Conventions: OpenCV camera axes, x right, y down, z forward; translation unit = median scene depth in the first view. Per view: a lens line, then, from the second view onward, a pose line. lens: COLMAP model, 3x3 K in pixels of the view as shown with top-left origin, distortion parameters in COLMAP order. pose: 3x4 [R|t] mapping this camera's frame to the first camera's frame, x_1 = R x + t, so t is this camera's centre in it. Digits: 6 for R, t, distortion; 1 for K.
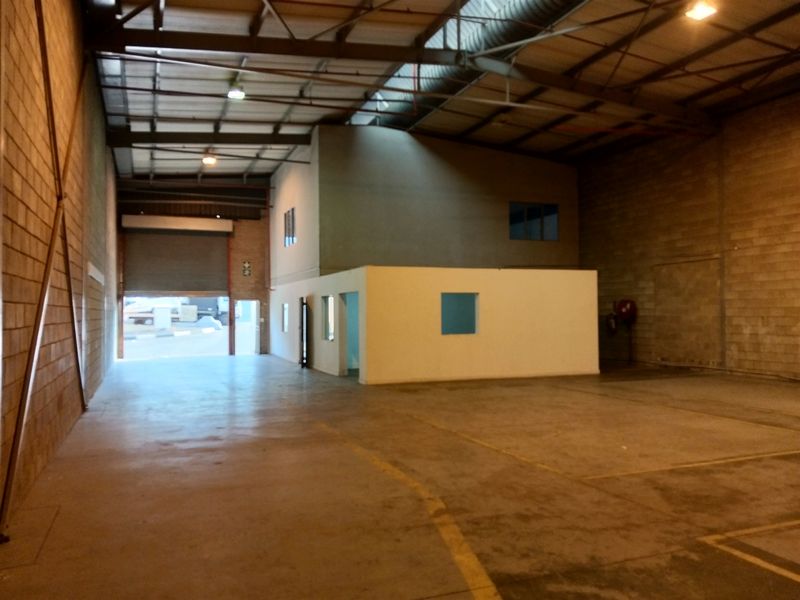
lens RADIAL K [[646.8, 0, 400.0], [0, 646.8, 300.0], [0, 0, 1]] dist [0.004091, -0.003039]
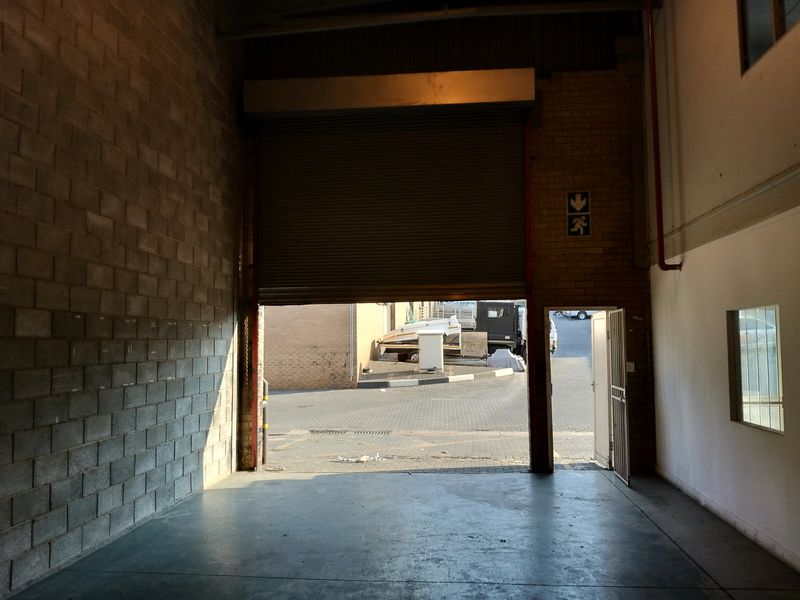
lens RADIAL K [[646.8, 0, 400.0], [0, 646.8, 300.0], [0, 0, 1]] dist [0.004091, -0.003039]
pose [[0.888624, -0.029855, -0.457664, -0.166105], [0.009067, 0.998828, -0.047553, 0.011966], [0.458547, 0.038108, 0.887853, 0.657023]]
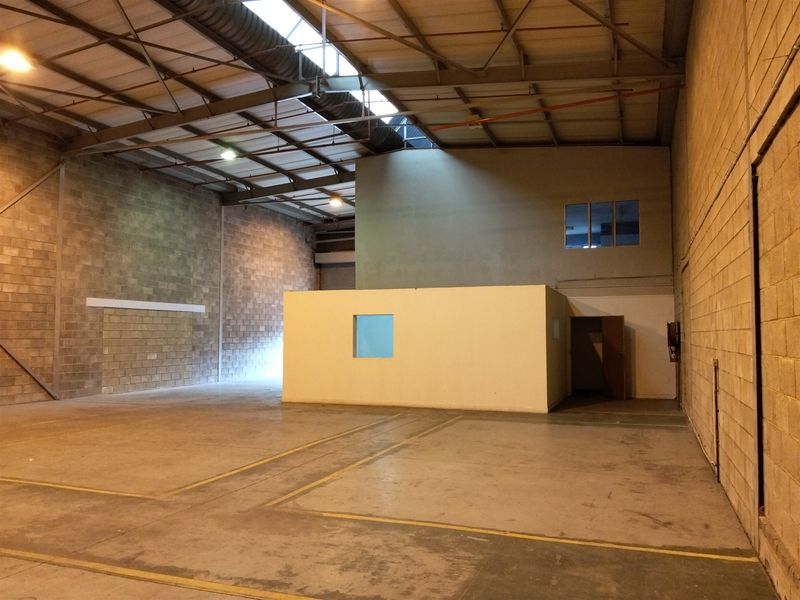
lens RADIAL K [[646.8, 0, 400.0], [0, 646.8, 300.0], [0, 0, 1]] dist [0.004091, -0.003039]
pose [[0.740379, -0.025389, -0.671710, 0.471729], [0.002702, 0.999391, -0.034797, 0.000614], [0.672184, 0.023948, 0.739996, 0.185992]]
